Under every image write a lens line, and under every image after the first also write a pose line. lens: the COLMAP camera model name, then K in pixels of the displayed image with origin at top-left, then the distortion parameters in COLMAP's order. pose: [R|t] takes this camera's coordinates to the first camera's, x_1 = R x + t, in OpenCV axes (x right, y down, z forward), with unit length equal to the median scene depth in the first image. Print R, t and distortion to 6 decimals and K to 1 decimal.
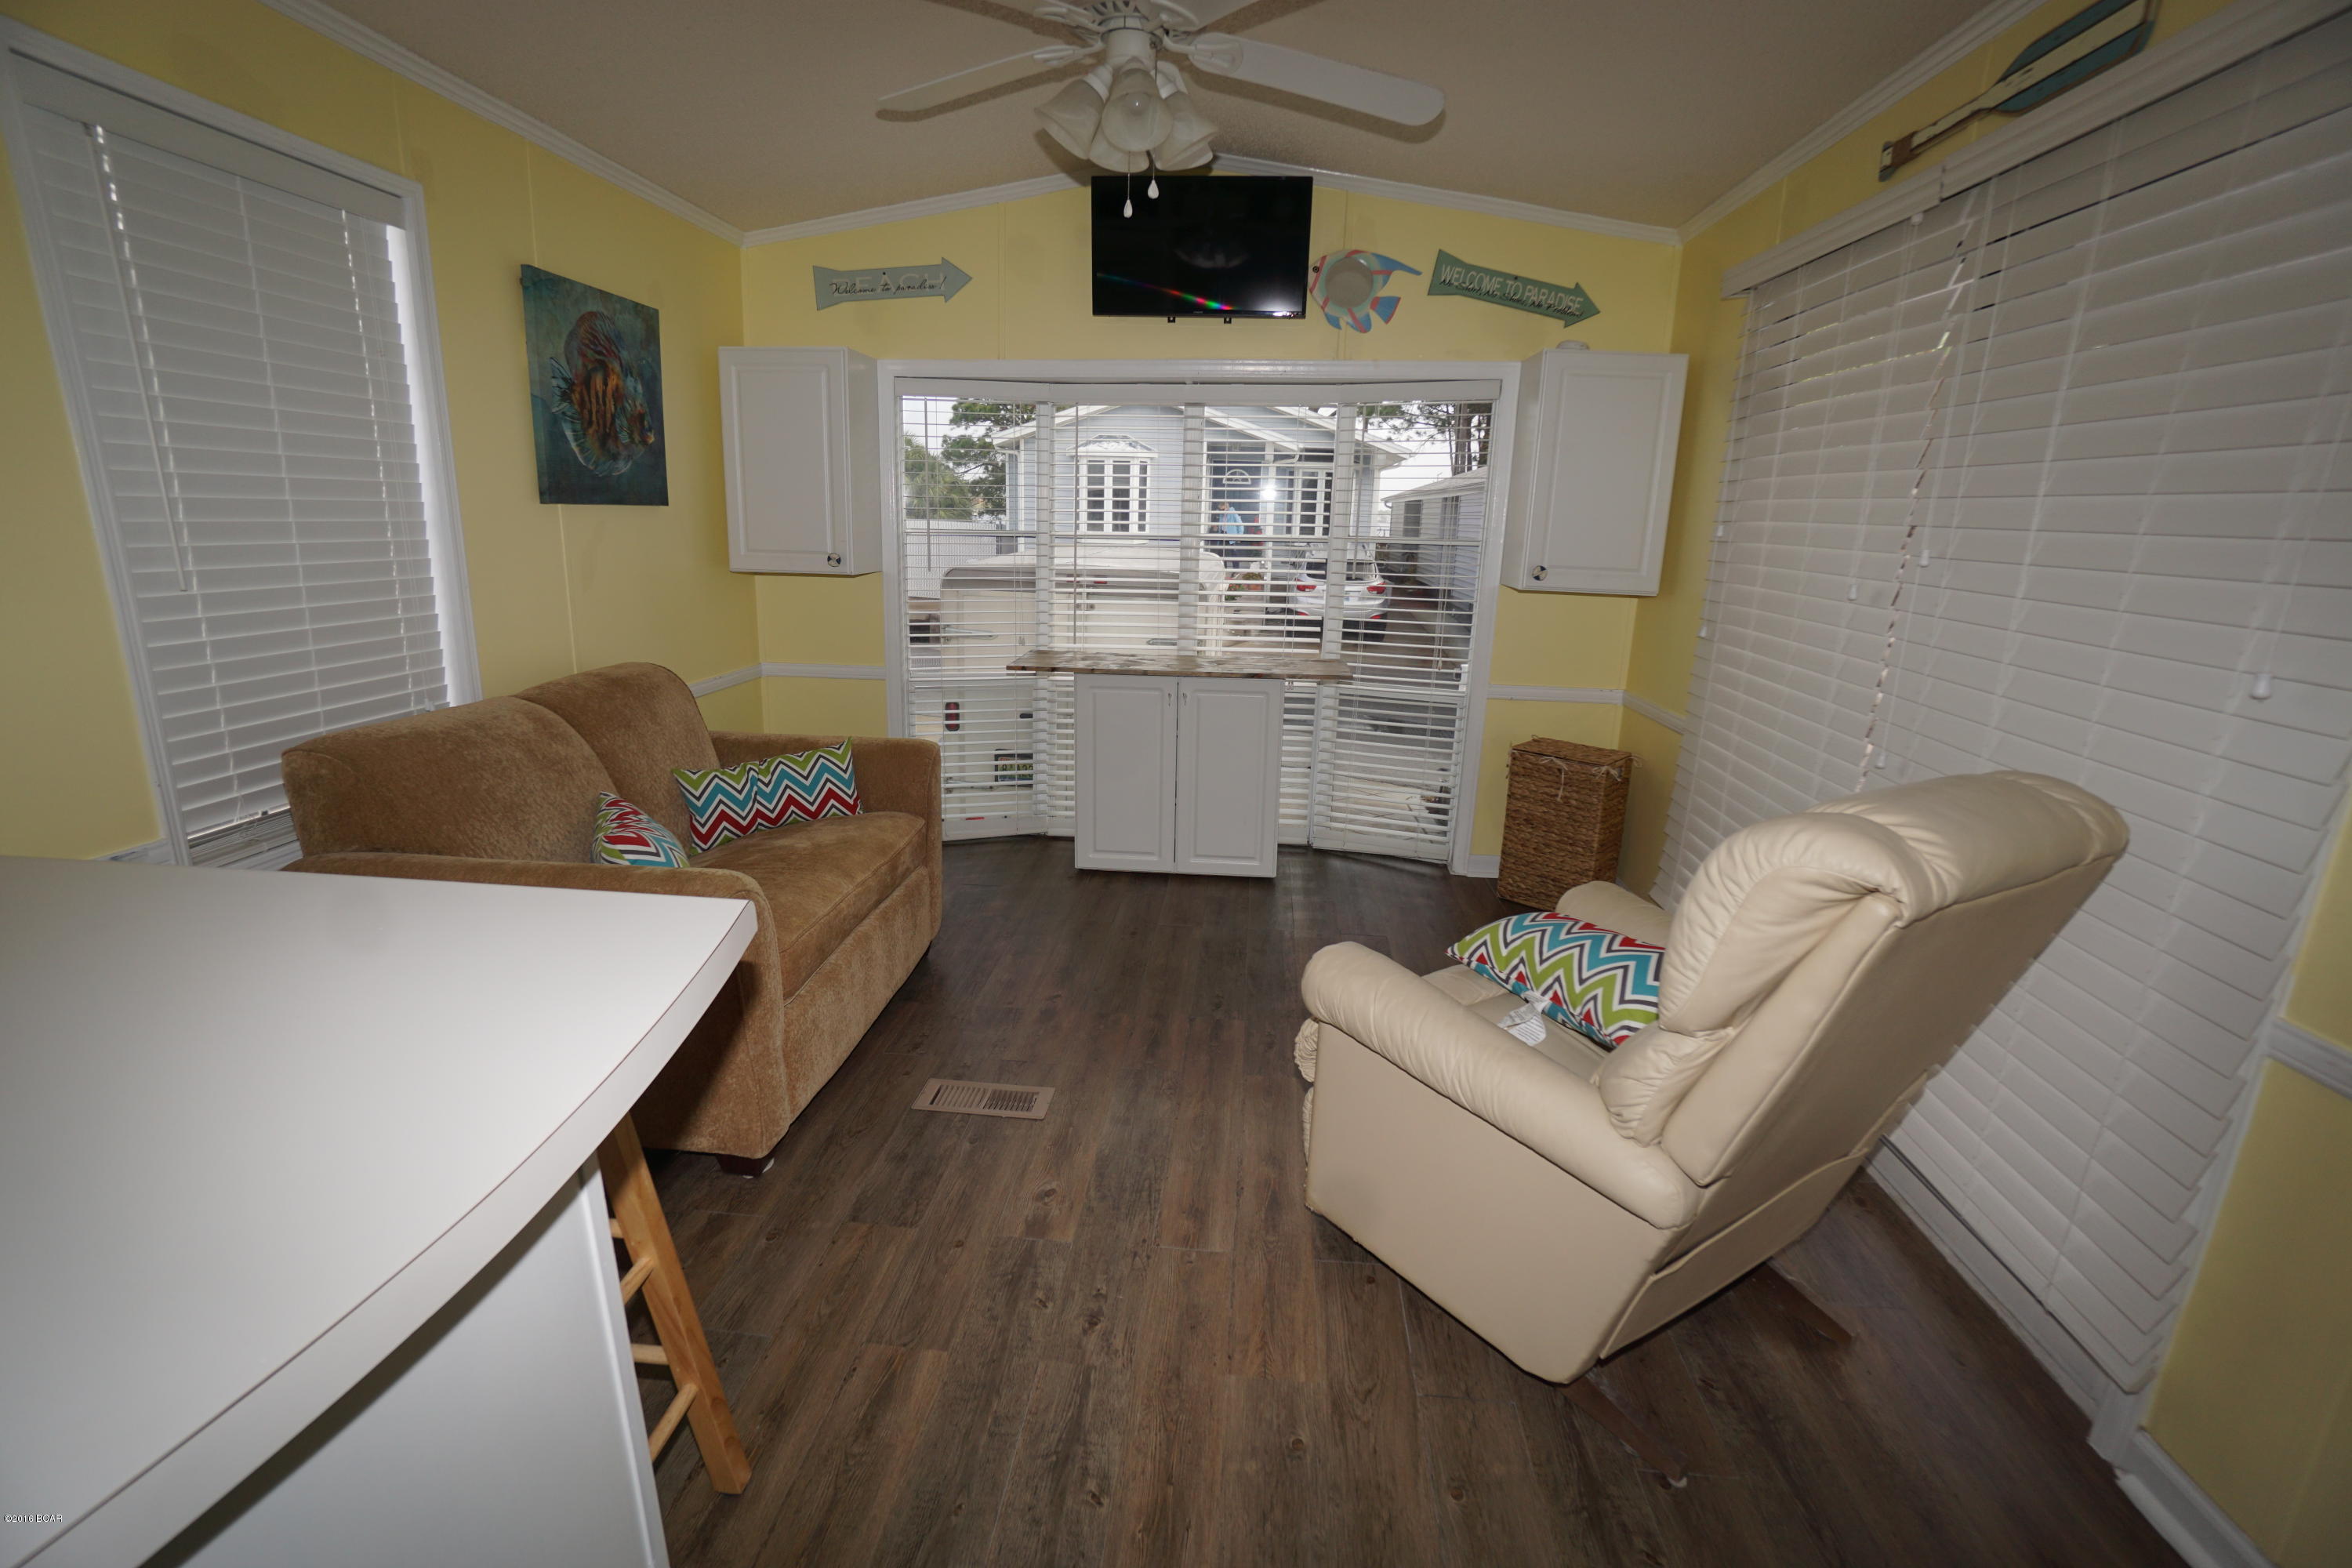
lens RADIAL K [[1037.4, 0, 1171.9], [0, 1037.4, 789.3], [0, 0, 1]] dist [-0.059382, 0.019390]
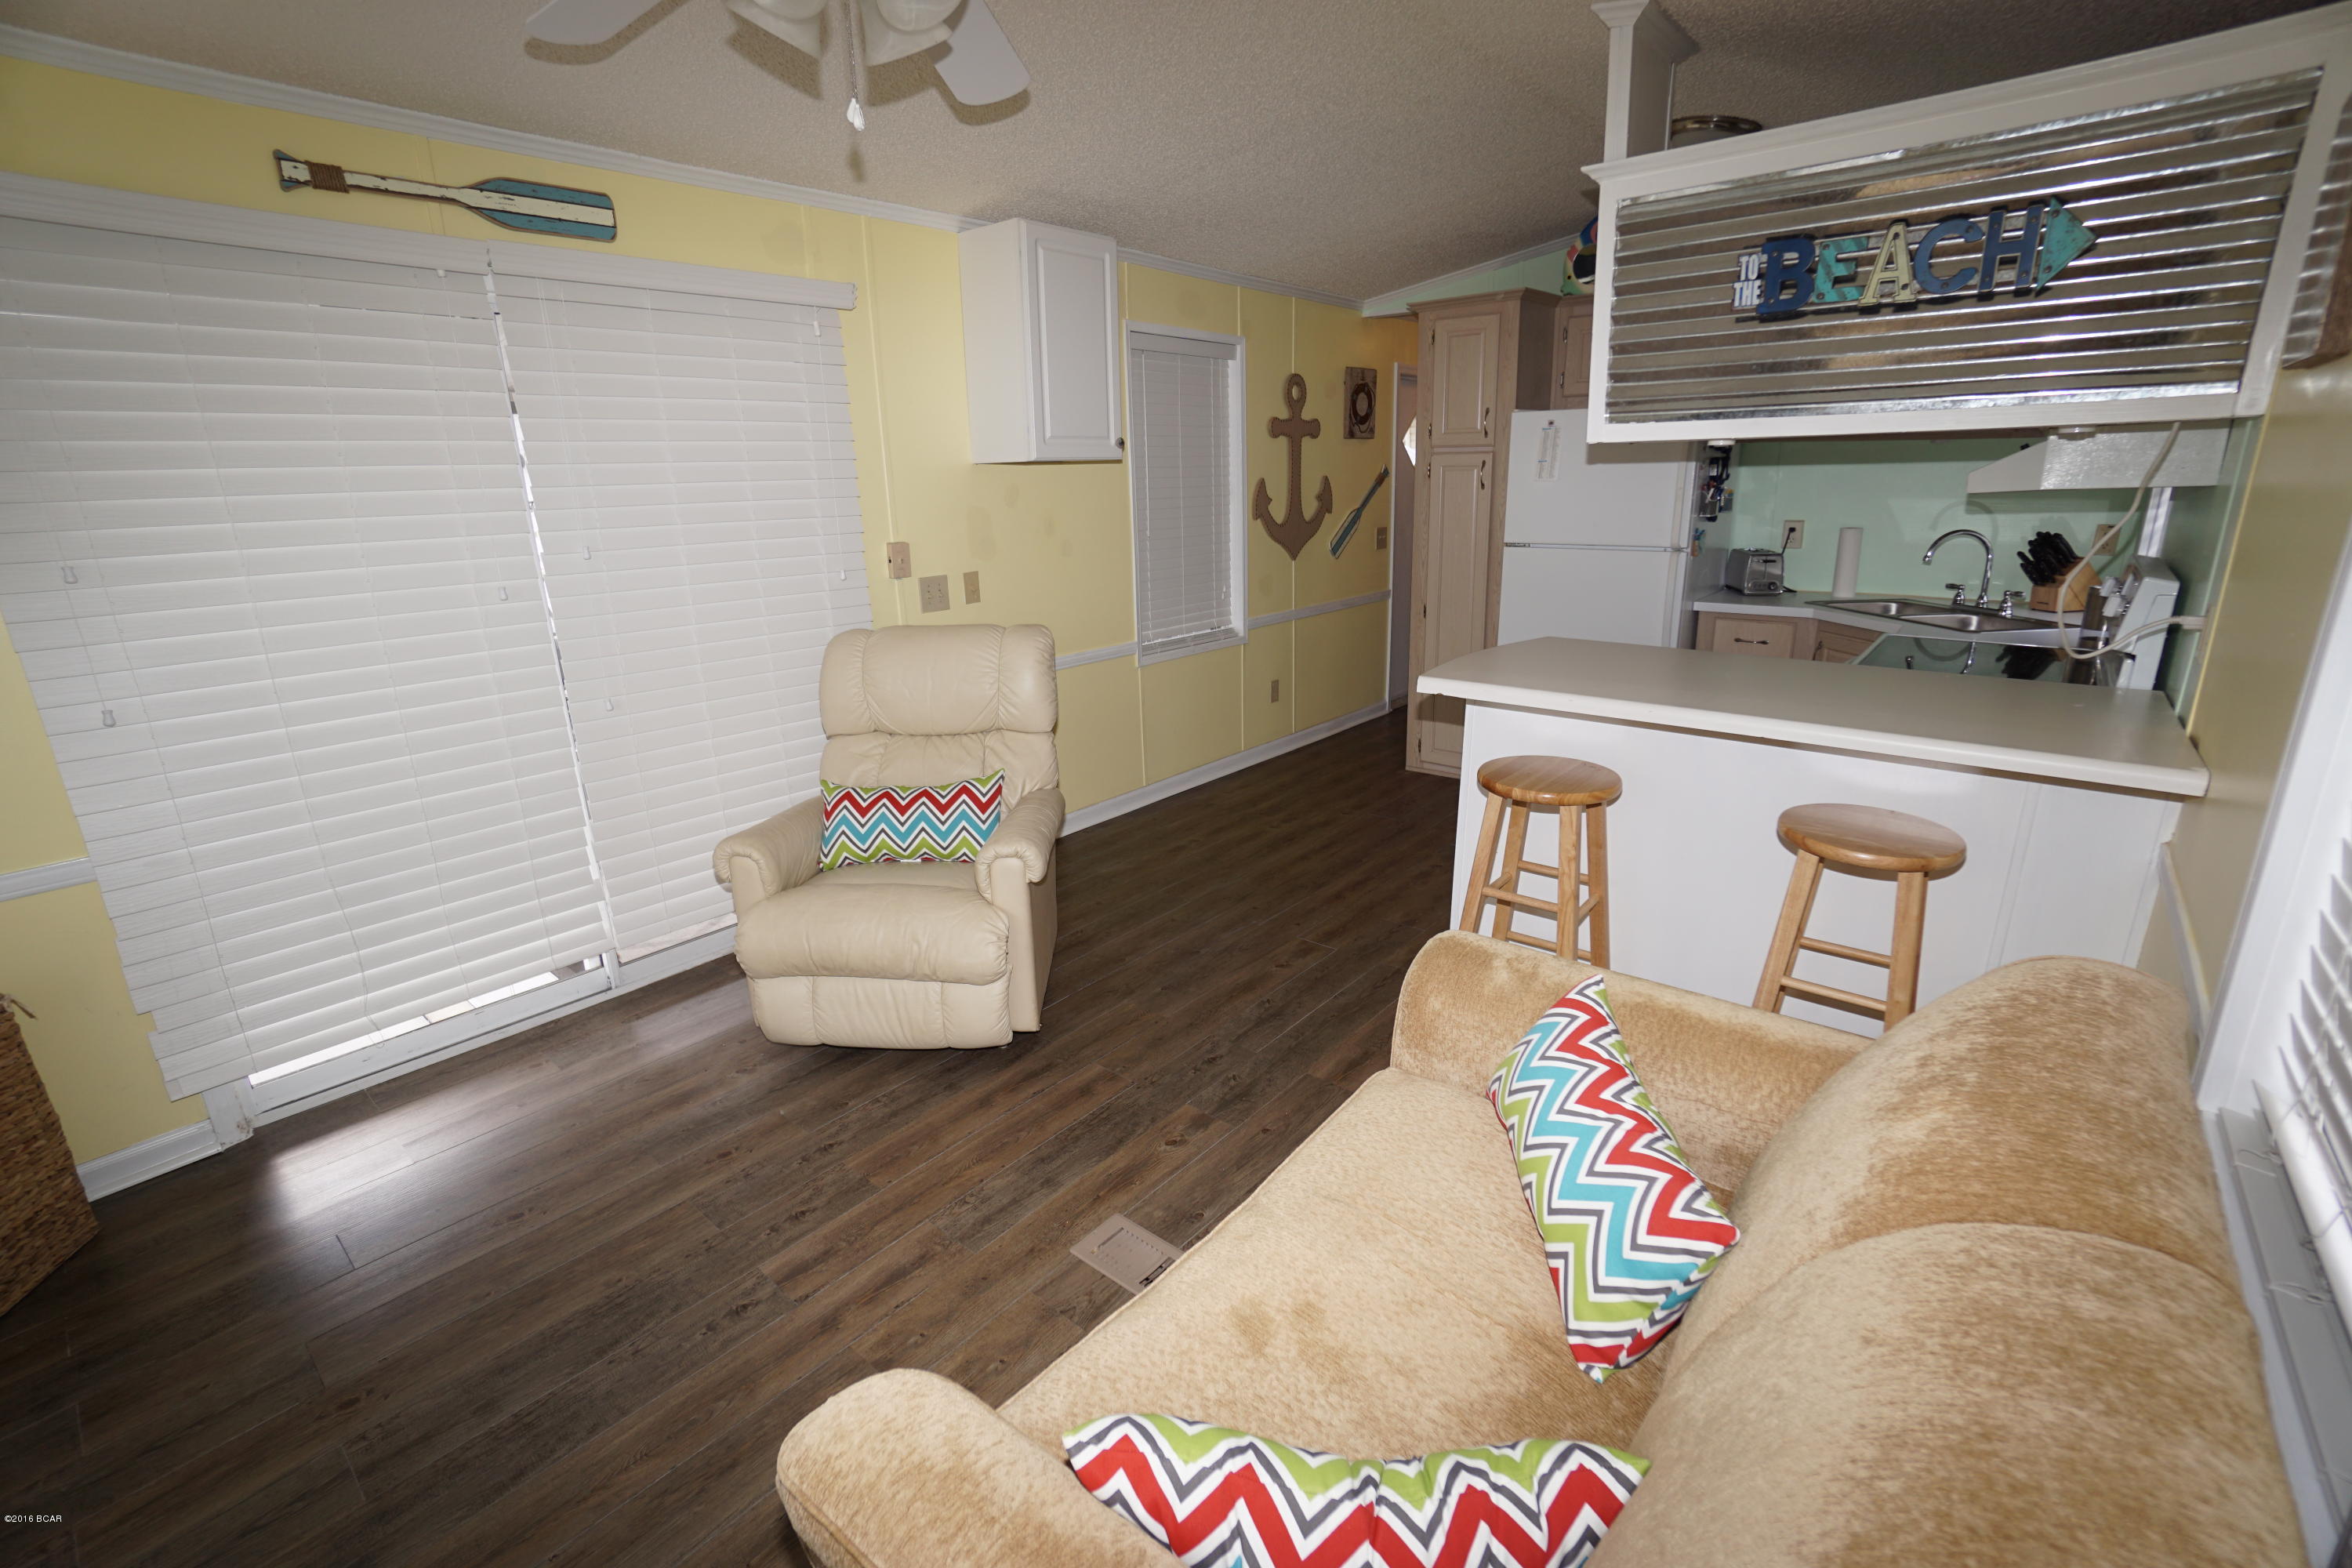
lens RADIAL K [[1037.4, 0, 1163.6], [0, 1037.4, 778.6], [0, 0, 1]] dist [-0.059382, 0.019390]
pose [[-0.816240, -0.167533, 0.552888, -0.486358], [0.152500, 0.860601, 0.485912, -0.361248], [-0.557222, 0.480936, -0.676908, 1.150542]]
